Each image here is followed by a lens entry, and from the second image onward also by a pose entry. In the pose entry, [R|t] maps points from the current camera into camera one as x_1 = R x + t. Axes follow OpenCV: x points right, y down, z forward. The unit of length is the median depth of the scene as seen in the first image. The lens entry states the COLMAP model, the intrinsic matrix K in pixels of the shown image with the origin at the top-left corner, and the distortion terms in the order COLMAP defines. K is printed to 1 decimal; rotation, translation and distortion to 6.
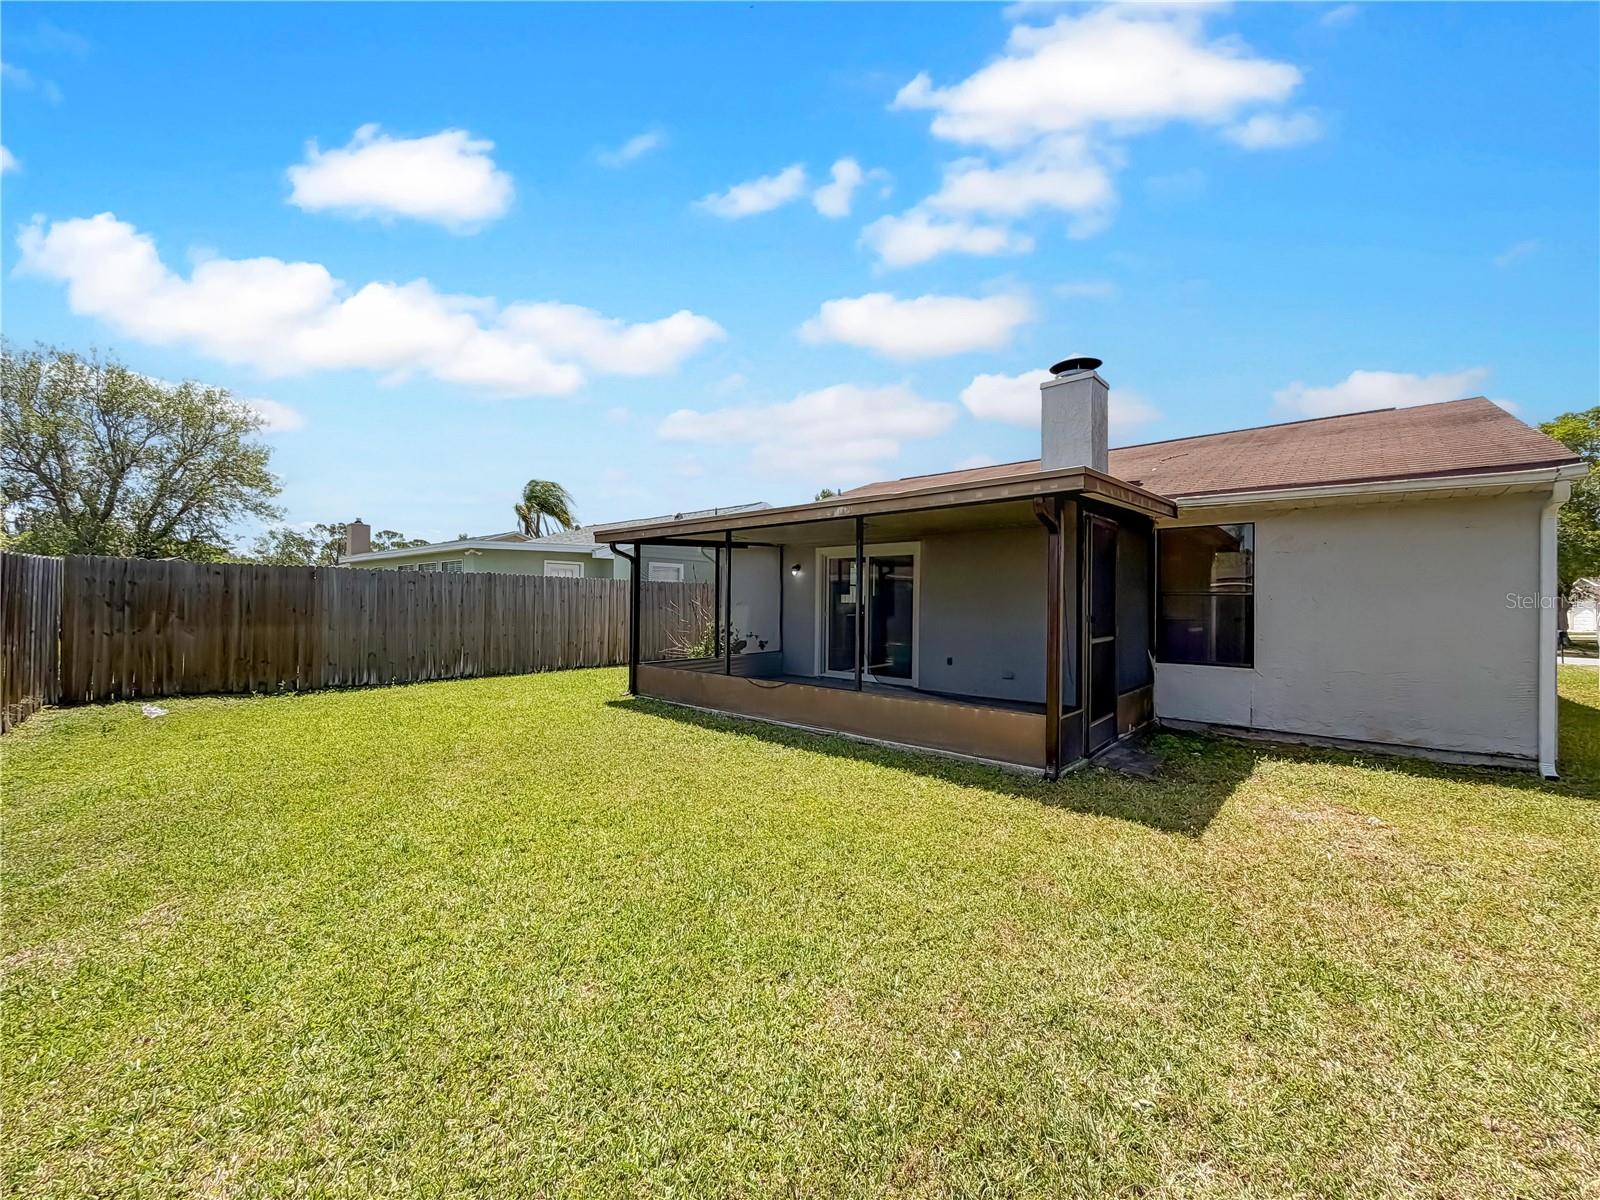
lens RADIAL K [[644.2, 0, 801.4], [0, 644.2, 594.6], [0, 0, 1]] dist [0.001087, 0.000868]
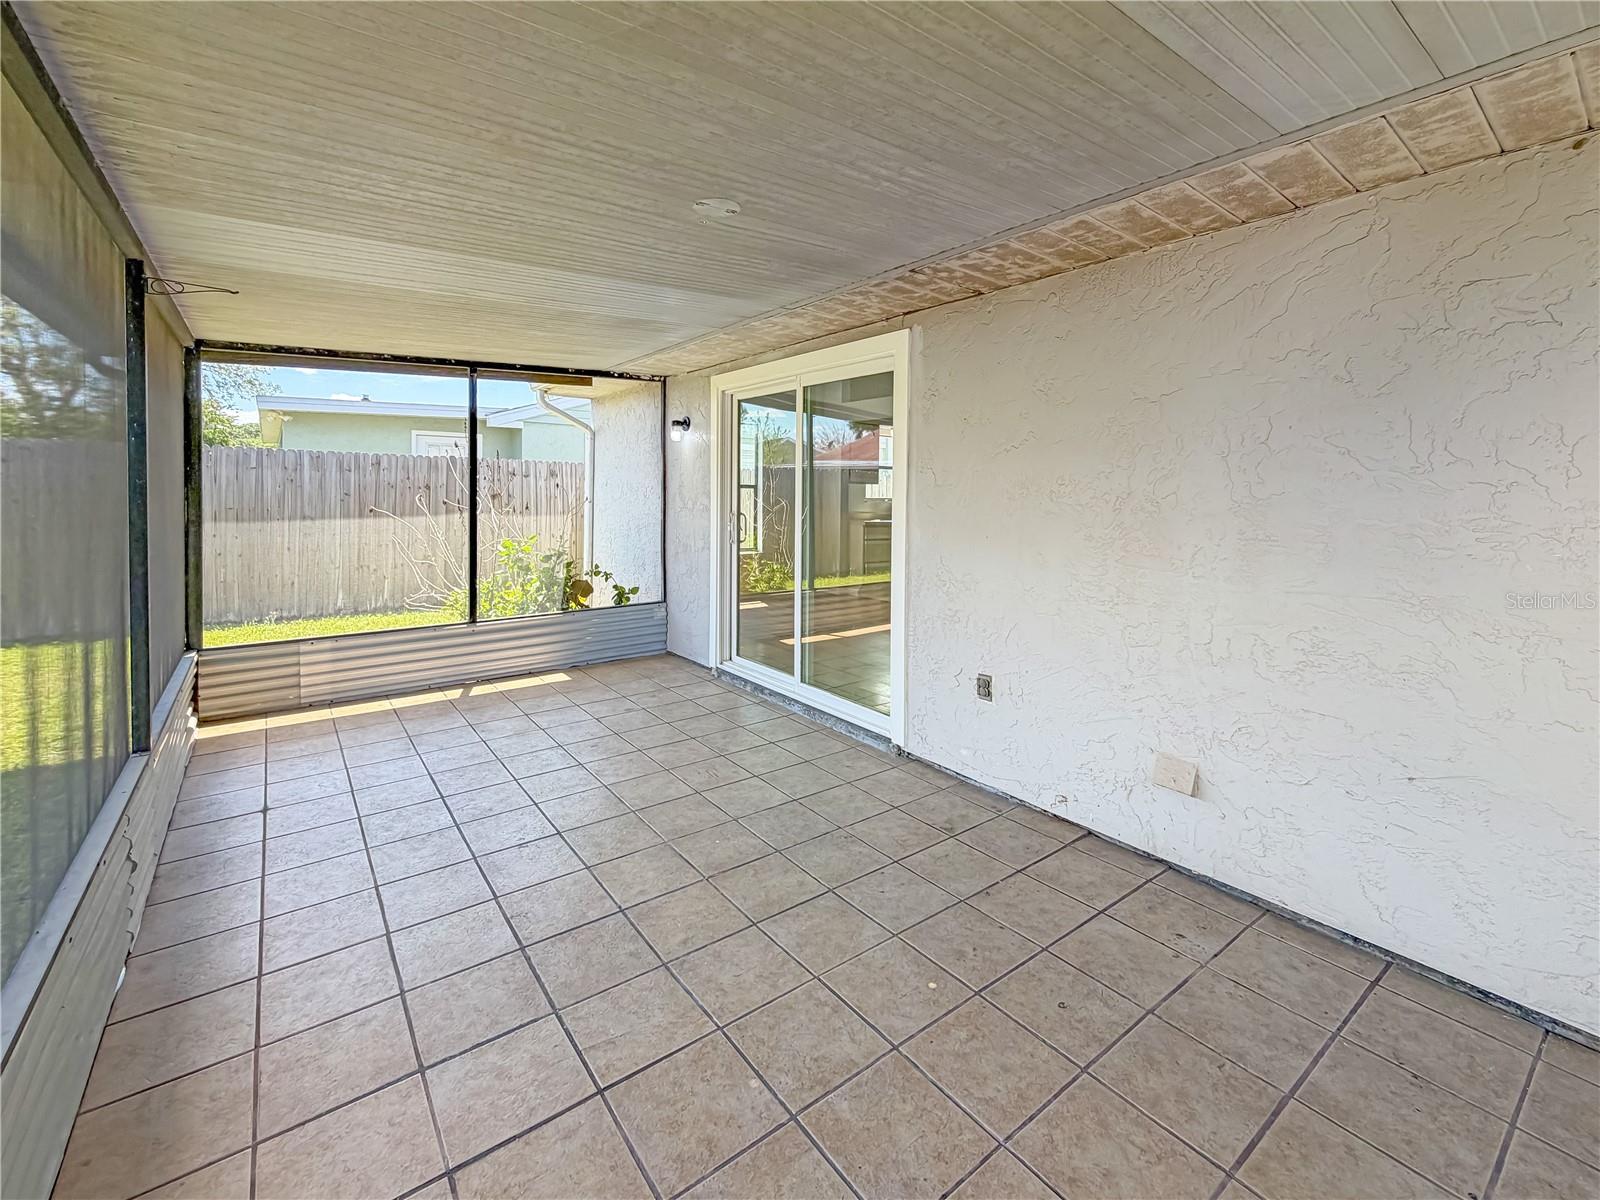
lens RADIAL K [[692.2, 0, 799.9], [0, 692.2, 596.7], [0, 0, 1]] dist [0.000386, 0.000029]
pose [[0.984975, 0.027356, -0.170517, 0.159090], [0.000508, 0.986912, 0.161262, -0.000699], [0.172697, -0.158925, 0.972069, 0.520329]]
